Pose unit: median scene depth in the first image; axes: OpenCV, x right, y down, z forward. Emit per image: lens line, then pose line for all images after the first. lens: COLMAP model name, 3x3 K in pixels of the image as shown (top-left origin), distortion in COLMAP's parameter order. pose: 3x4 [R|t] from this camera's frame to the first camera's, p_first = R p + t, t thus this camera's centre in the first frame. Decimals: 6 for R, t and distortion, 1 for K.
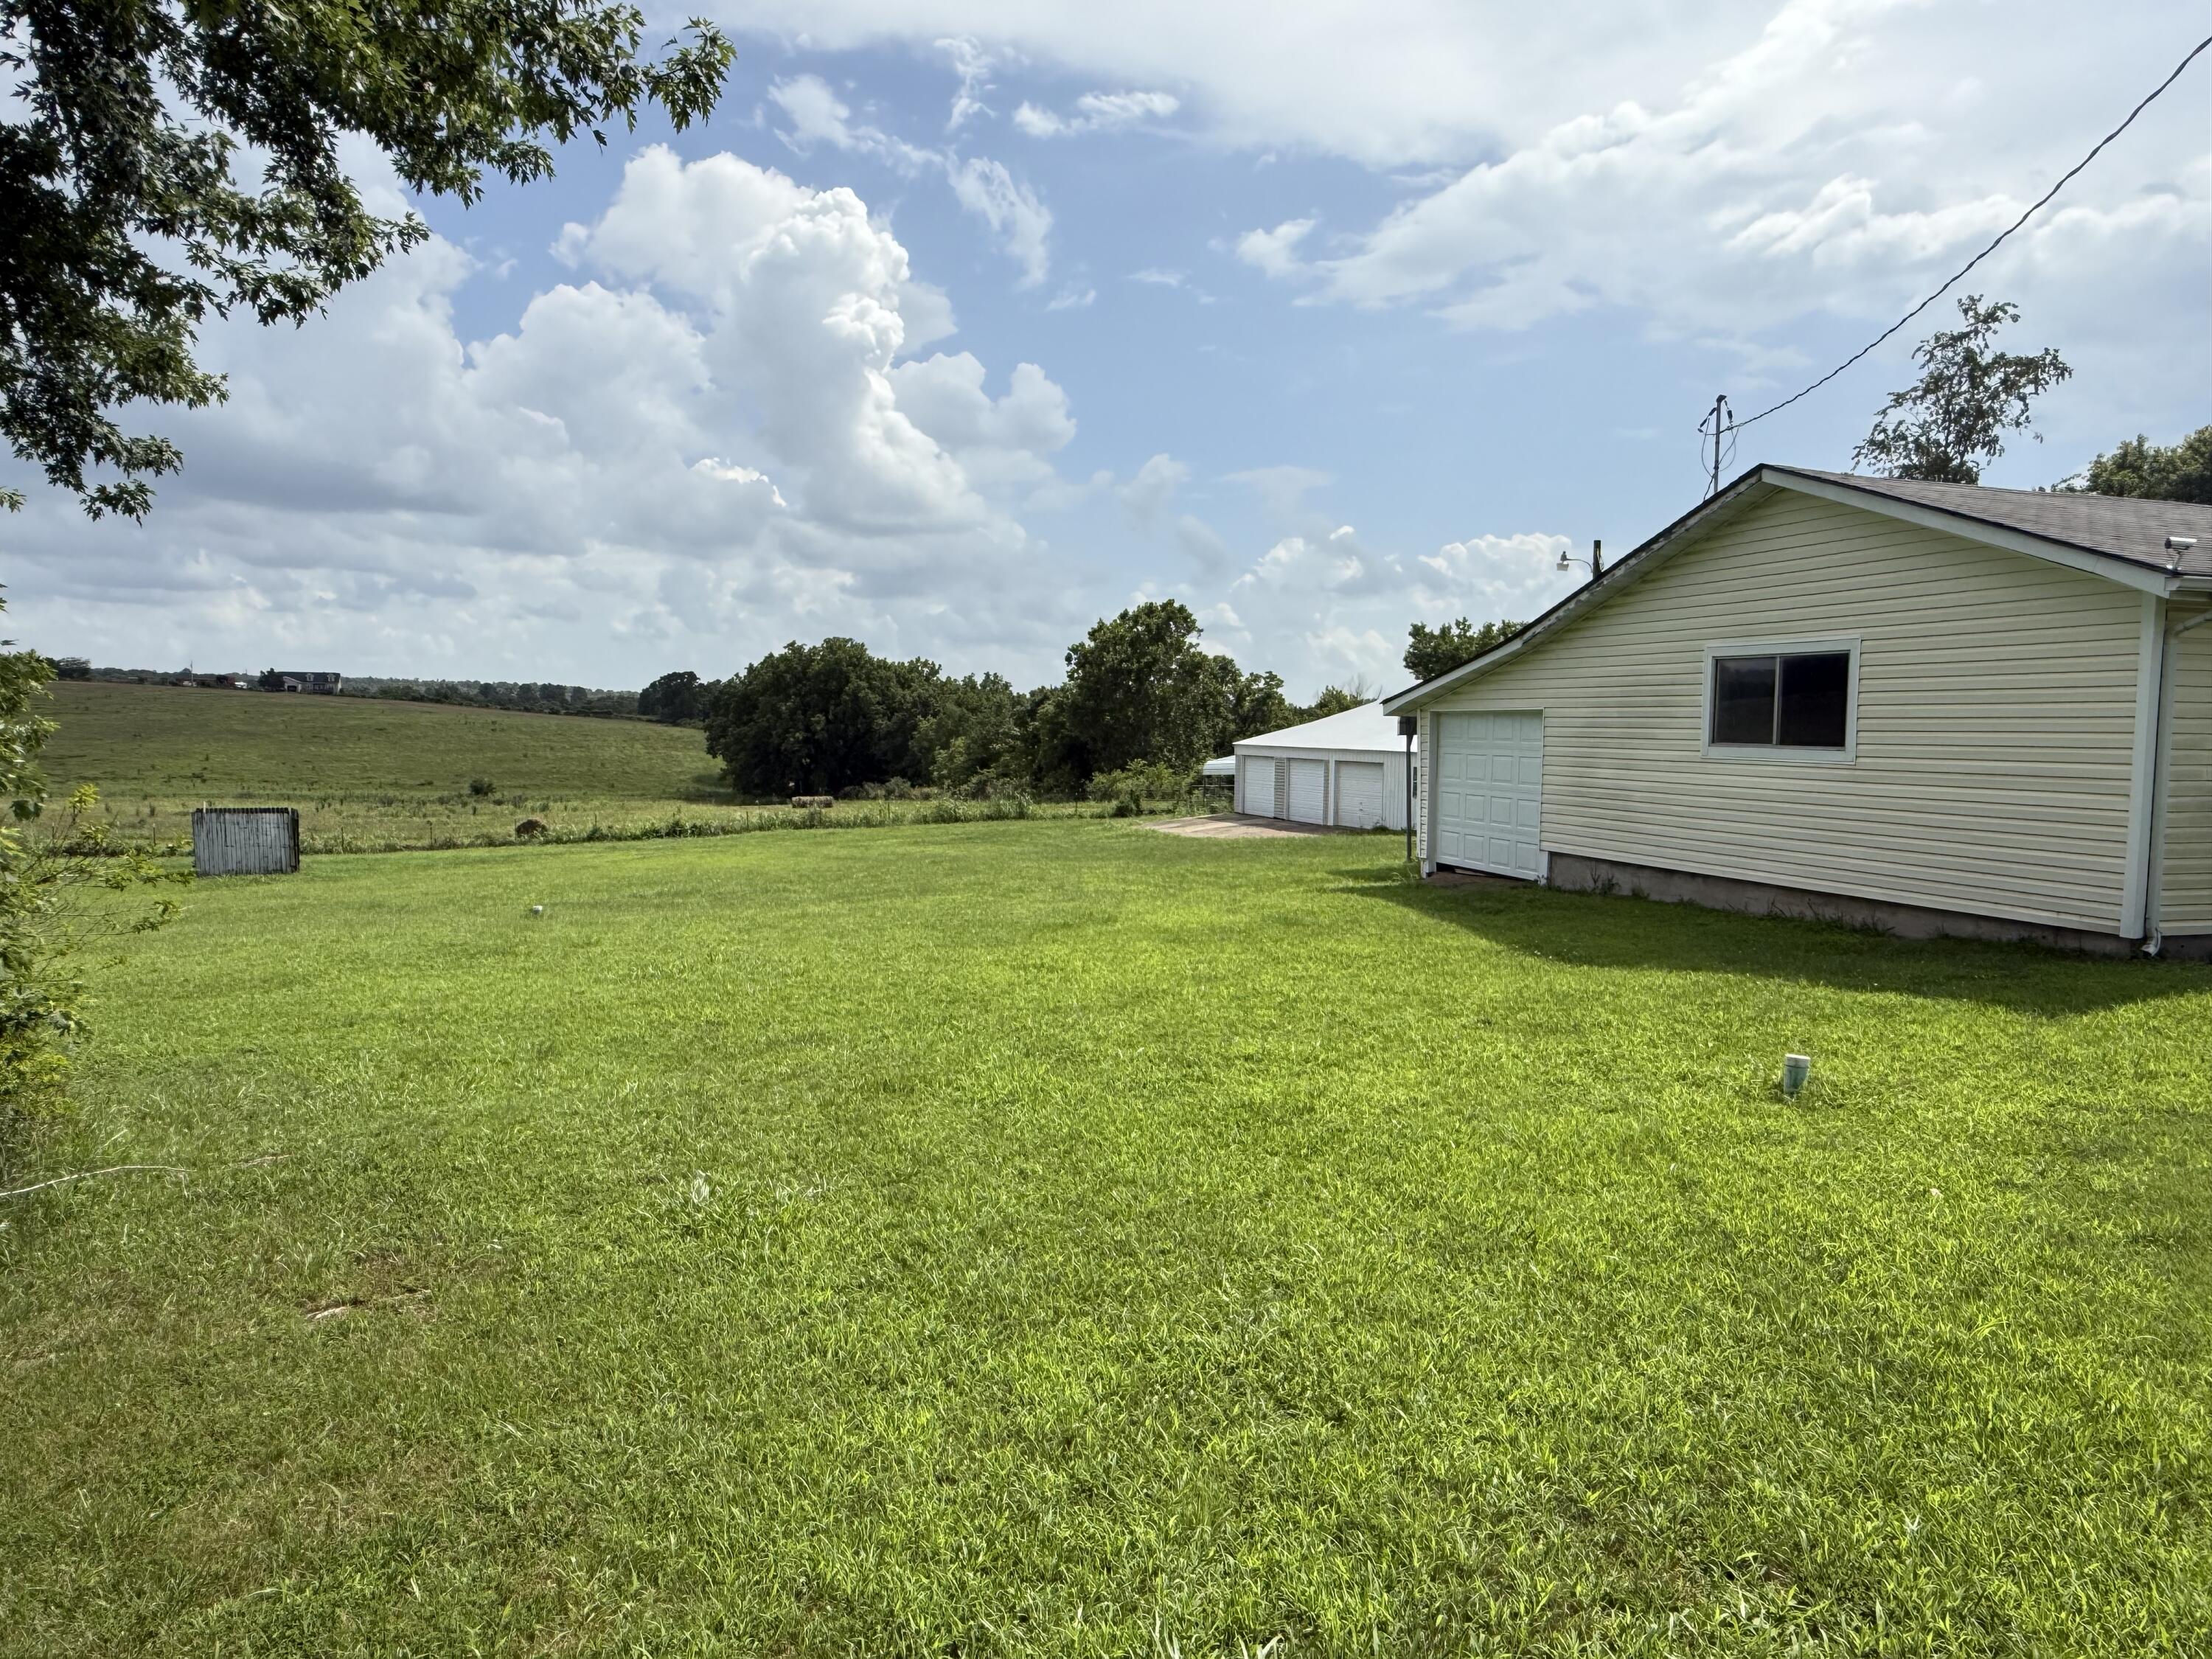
lens RADIAL K [[1478.8, 0, 1106.0], [0, 1478.8, 829.5], [0, 0, 1]] dist [-0.001355, -0.000424]
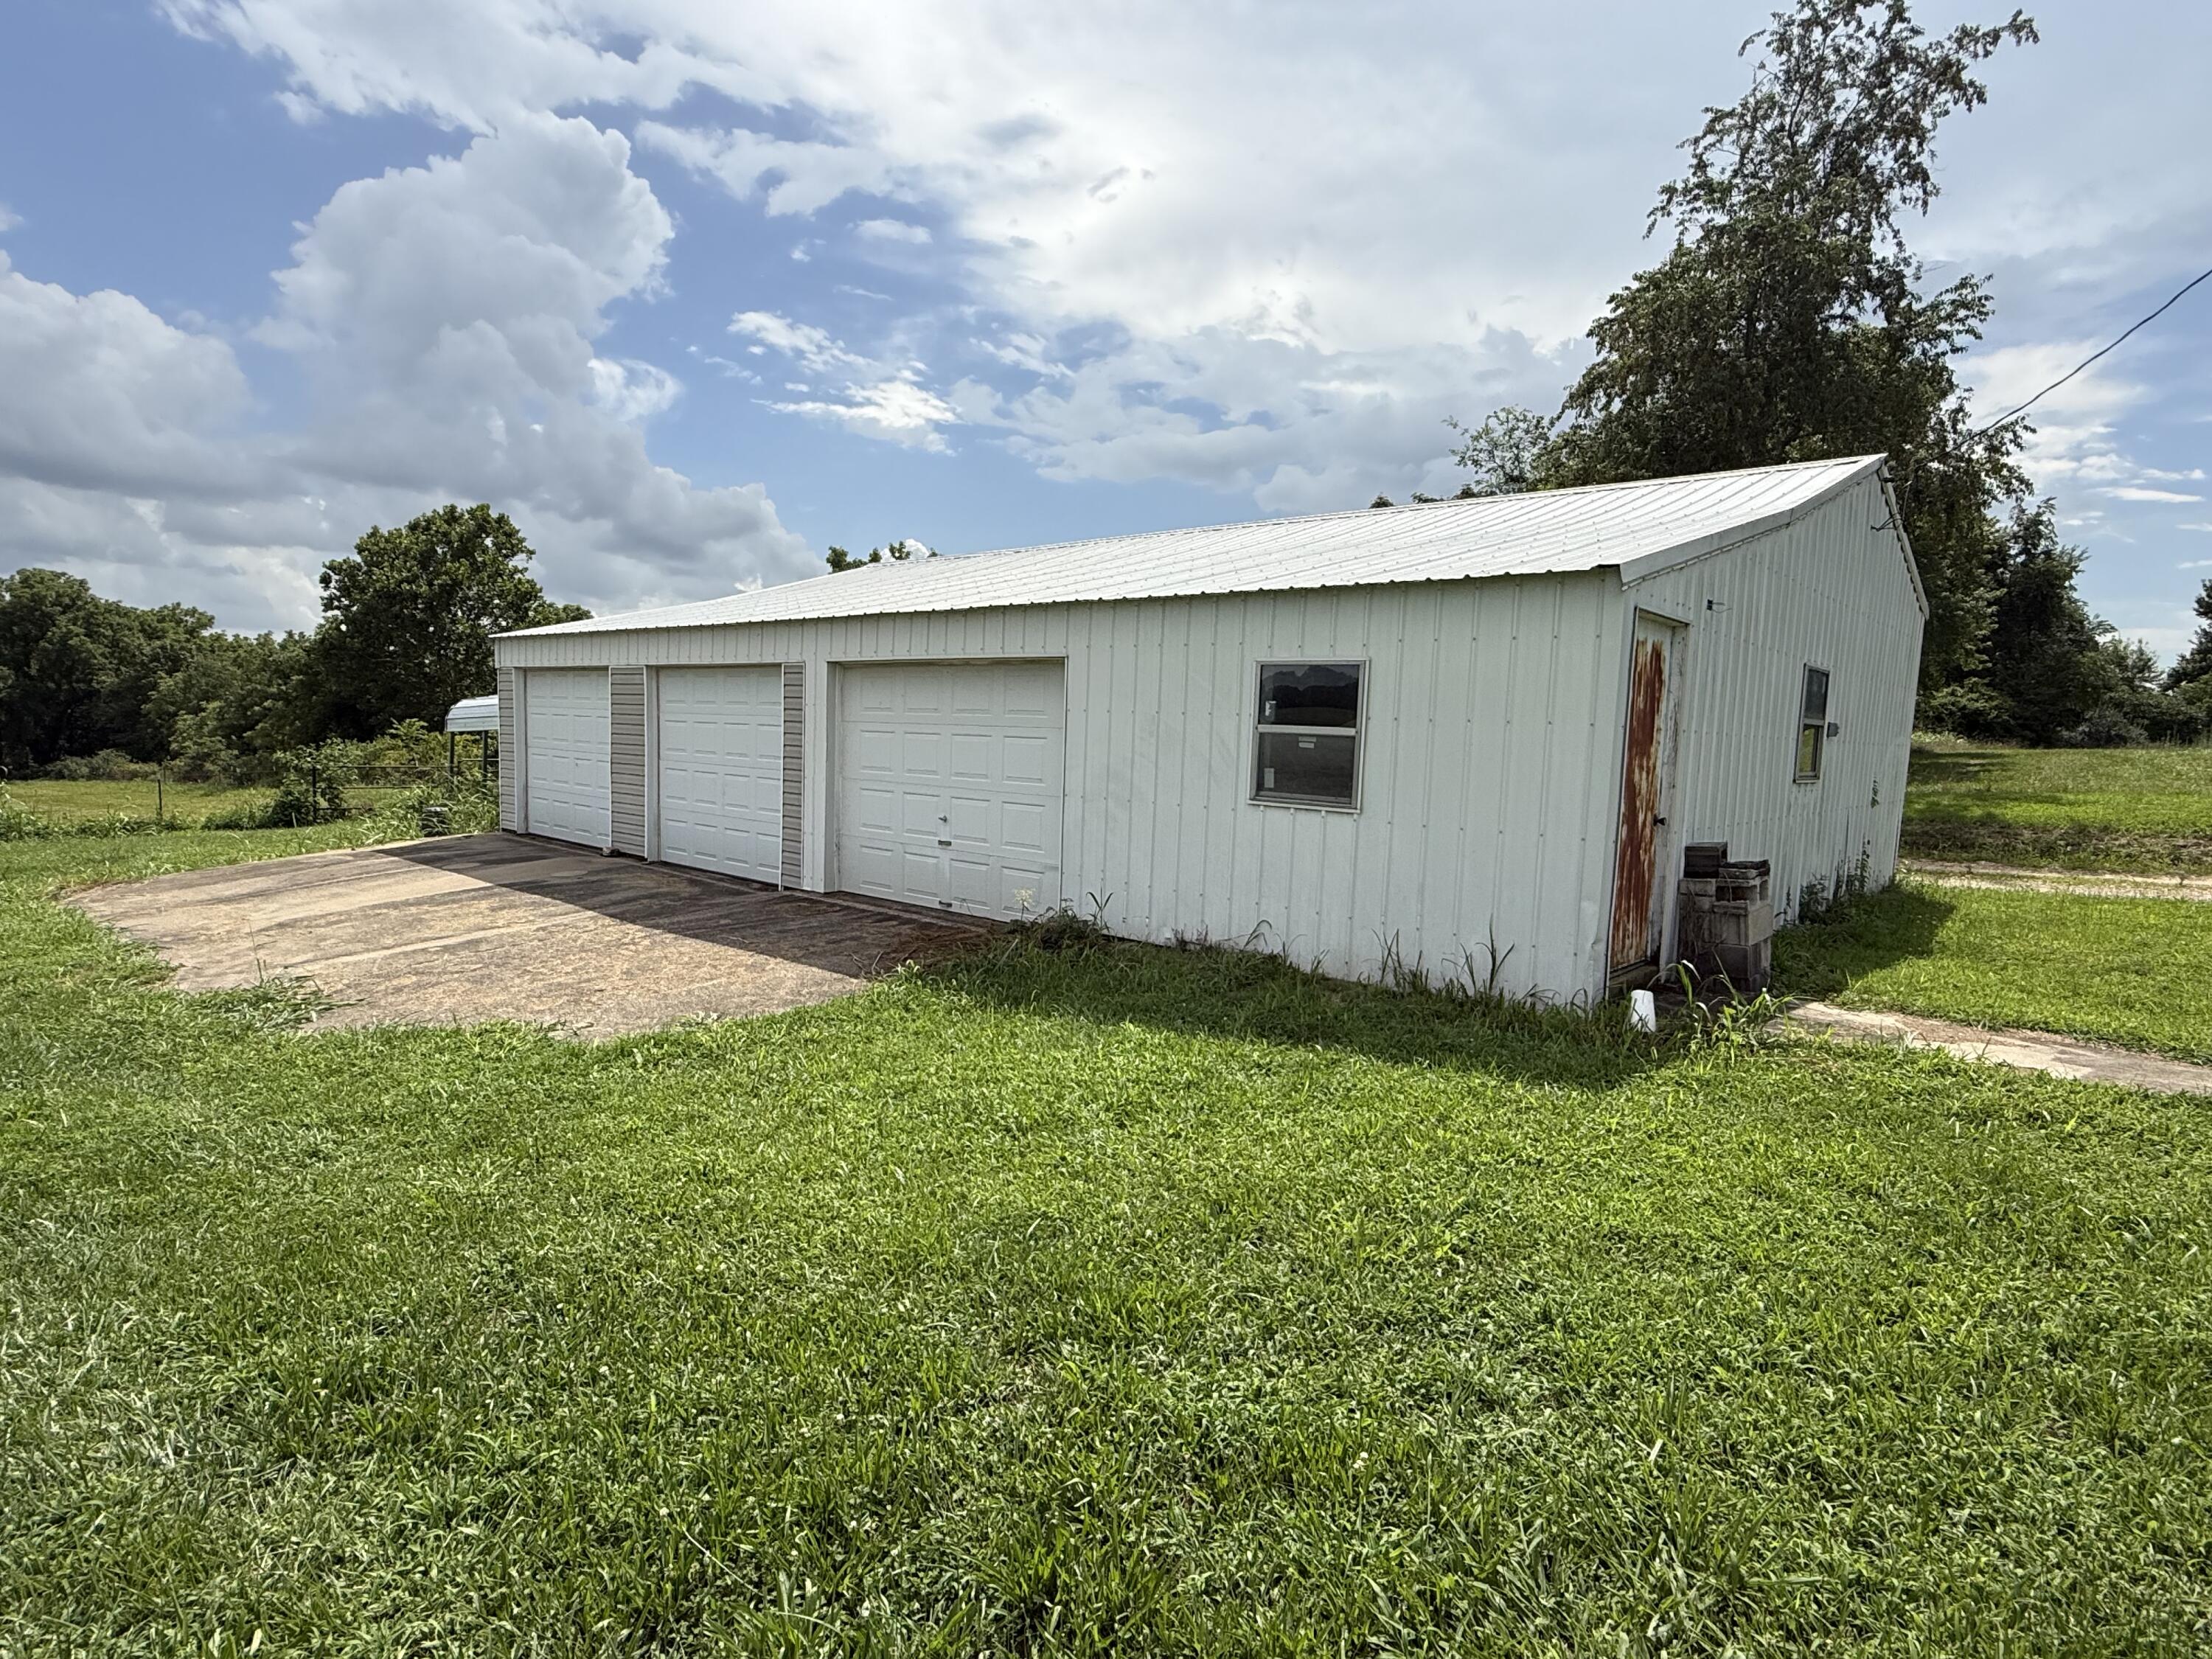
lens RADIAL K [[1171.4, 0, 1106.0], [0, 1171.4, 829.5], [0, 0, 1]] dist [-0.000720, 0.000192]
pose [[0.884869, -0.021059, 0.465363, 0.042960], [0.009352, 0.999579, 0.027451, -0.008975], [-0.465746, -0.019939, 0.884694, 0.343593]]
